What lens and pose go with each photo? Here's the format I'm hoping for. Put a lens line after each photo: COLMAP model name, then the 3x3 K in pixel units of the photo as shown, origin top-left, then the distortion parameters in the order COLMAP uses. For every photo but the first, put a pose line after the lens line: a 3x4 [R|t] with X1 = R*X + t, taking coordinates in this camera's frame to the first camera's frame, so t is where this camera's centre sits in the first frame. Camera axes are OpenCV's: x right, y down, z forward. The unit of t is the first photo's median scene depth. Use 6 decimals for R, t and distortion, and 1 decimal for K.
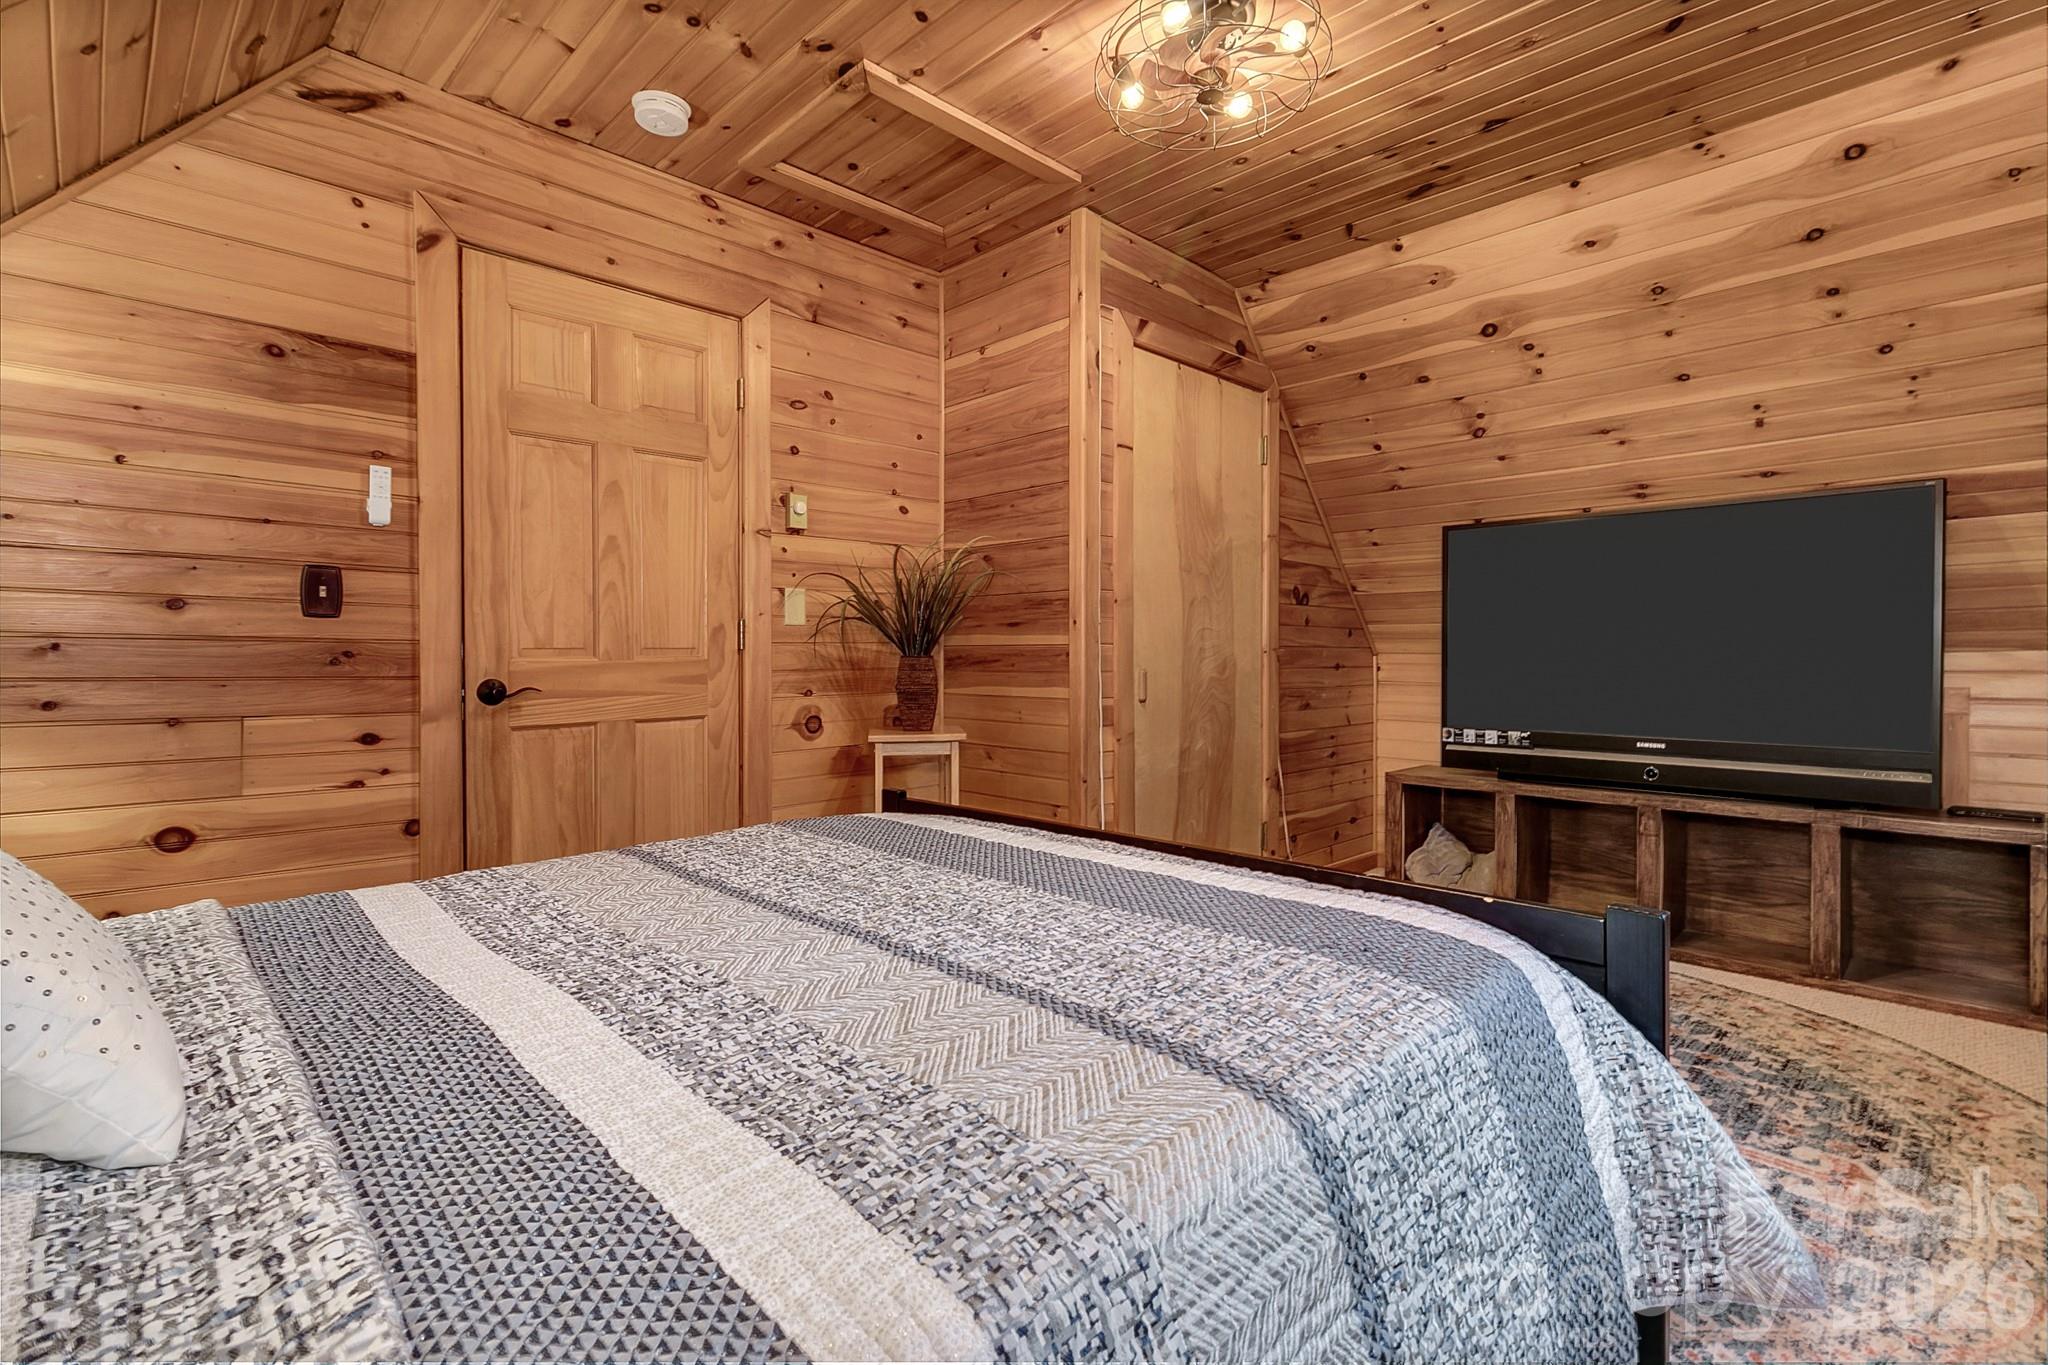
lens RADIAL K [[937.5, 0, 1021.8], [0, 937.5, 669.2], [0, 0, 1]] dist [0.000463, 0.001097]
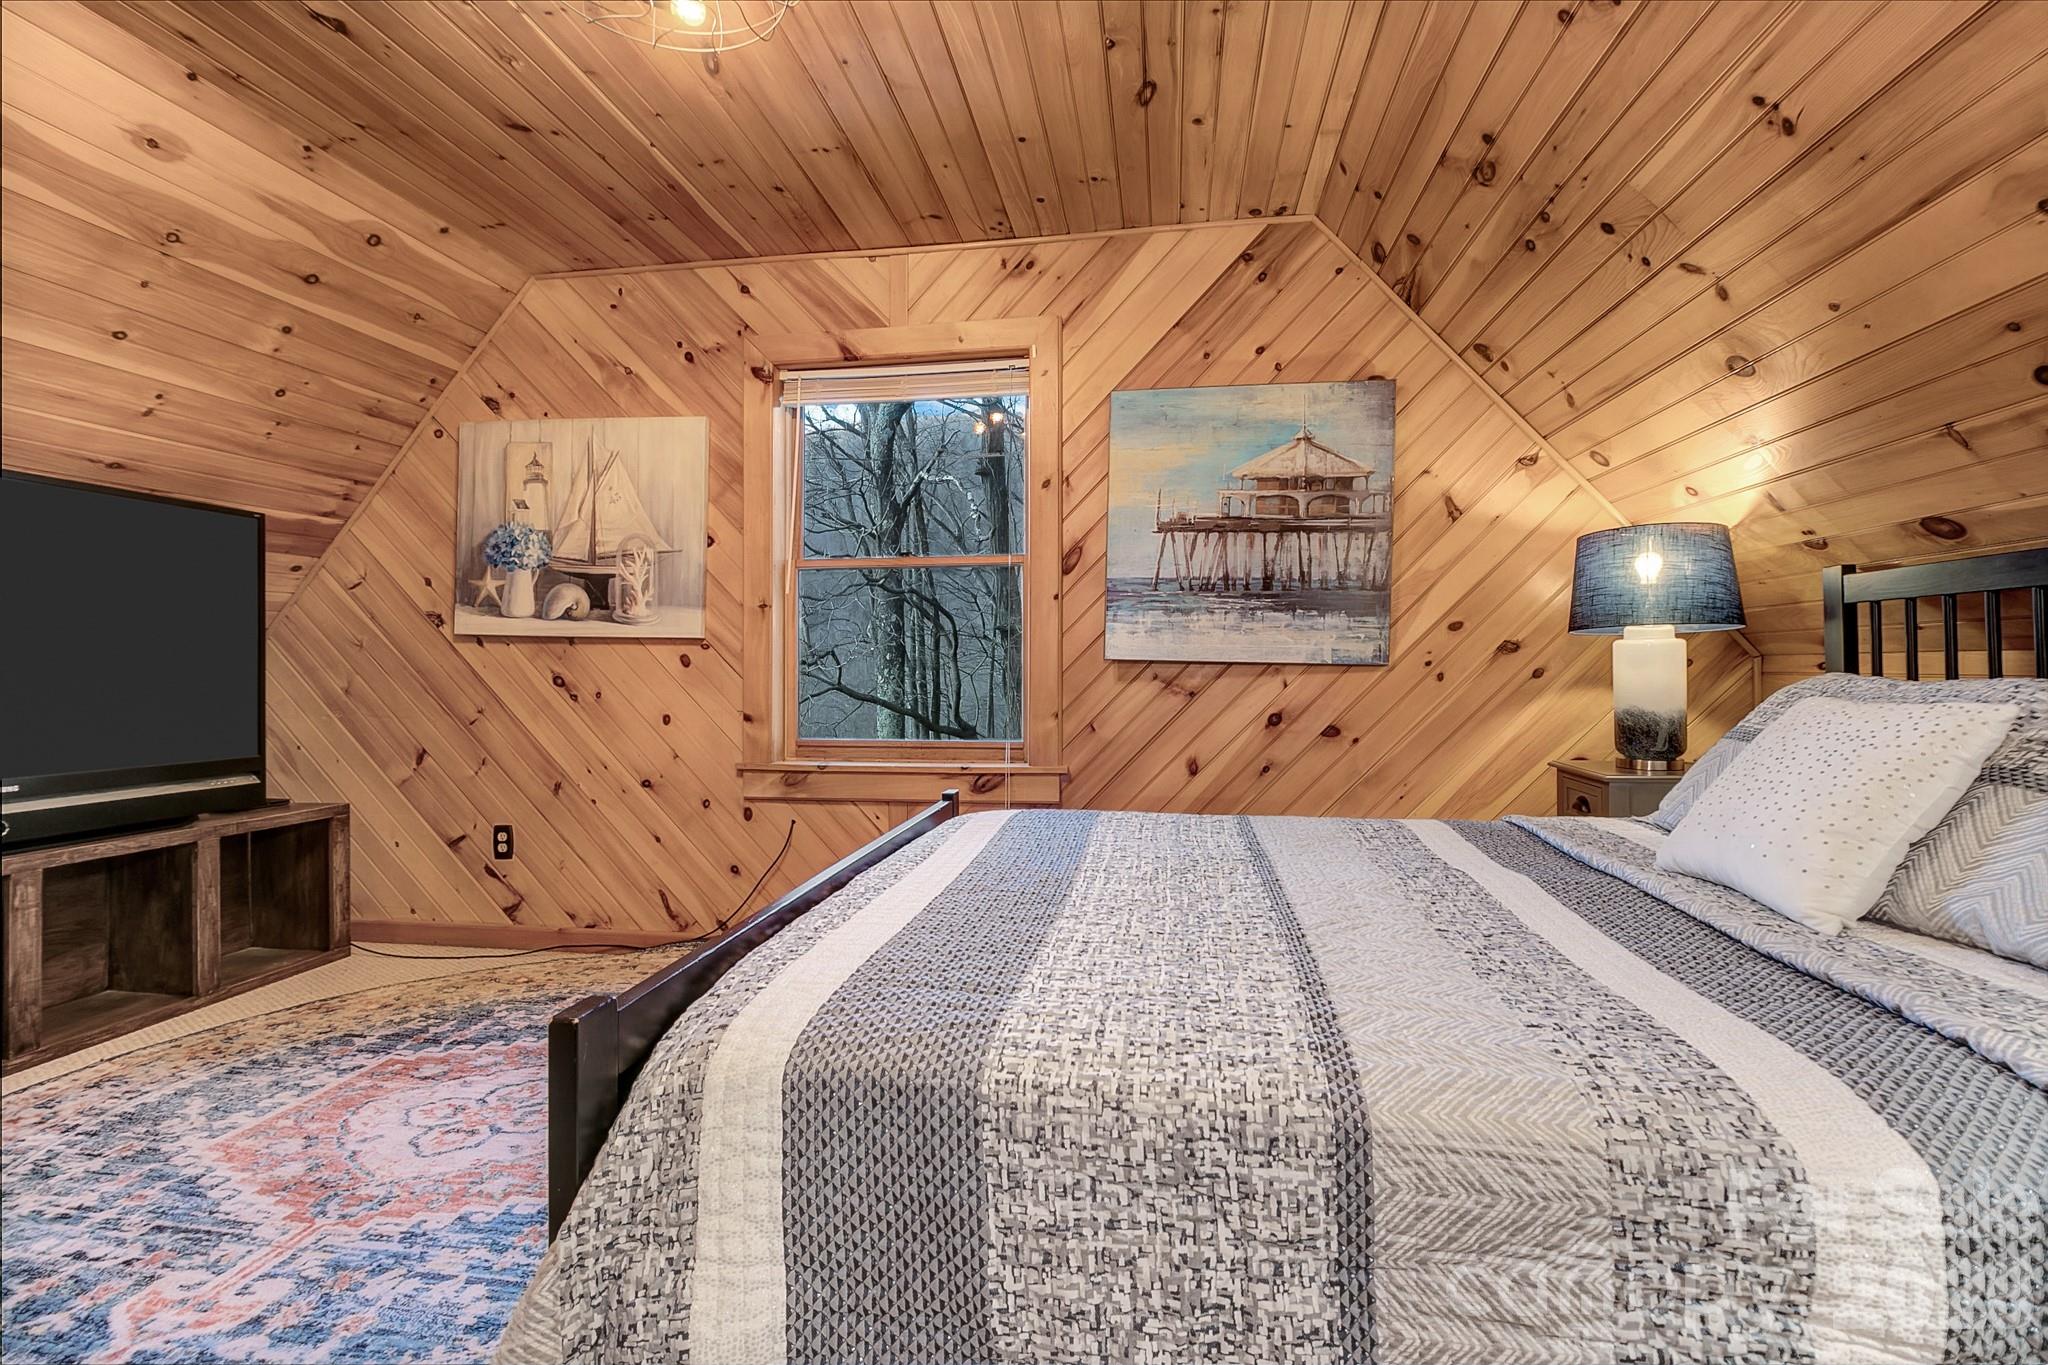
lens RADIAL K [[937.5, 0, 1022.6], [0, 937.5, 668.7], [0, 0, 1]] dist [0.000463, 0.001097]
pose [[-0.590760, 0.003097, 0.806841, -0.536094], [0.014495, 0.999872, 0.006775, -0.010587], [-0.806717, 0.015698, -0.590730, 1.039012]]
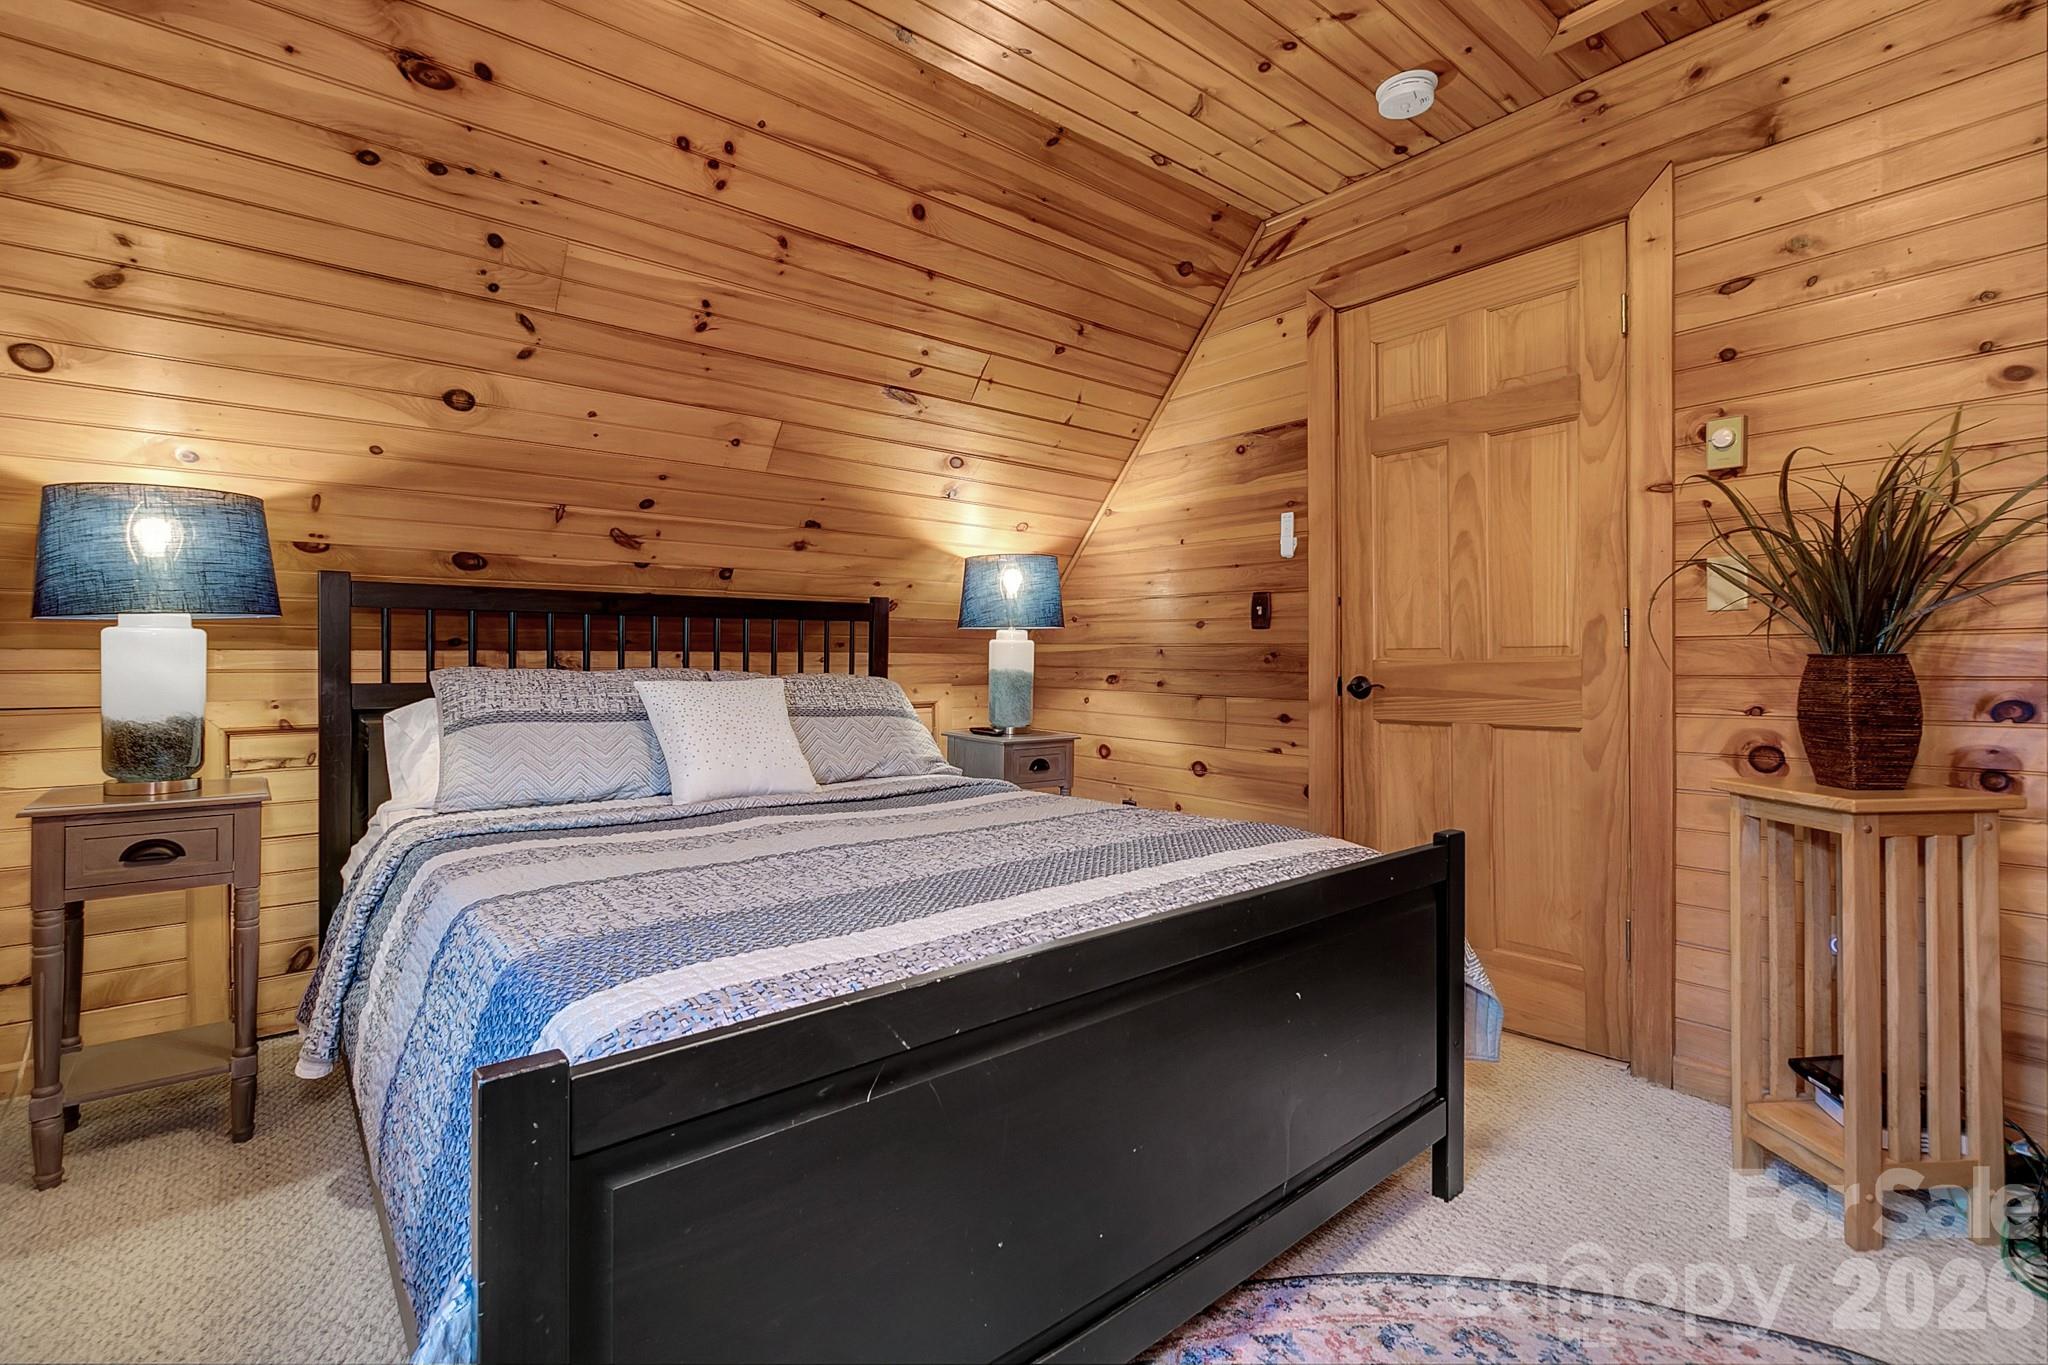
lens RADIAL K [[937.5, 0, 1019.8], [0, 937.5, 668.6], [0, 0, 1]] dist [0.000463, 0.001097]
pose [[-0.093856, 0.012552, -0.995507, 0.623353], [-0.011026, 0.999846, 0.013646, -0.009910], [0.995525, 0.012257, -0.093703, 0.698348]]
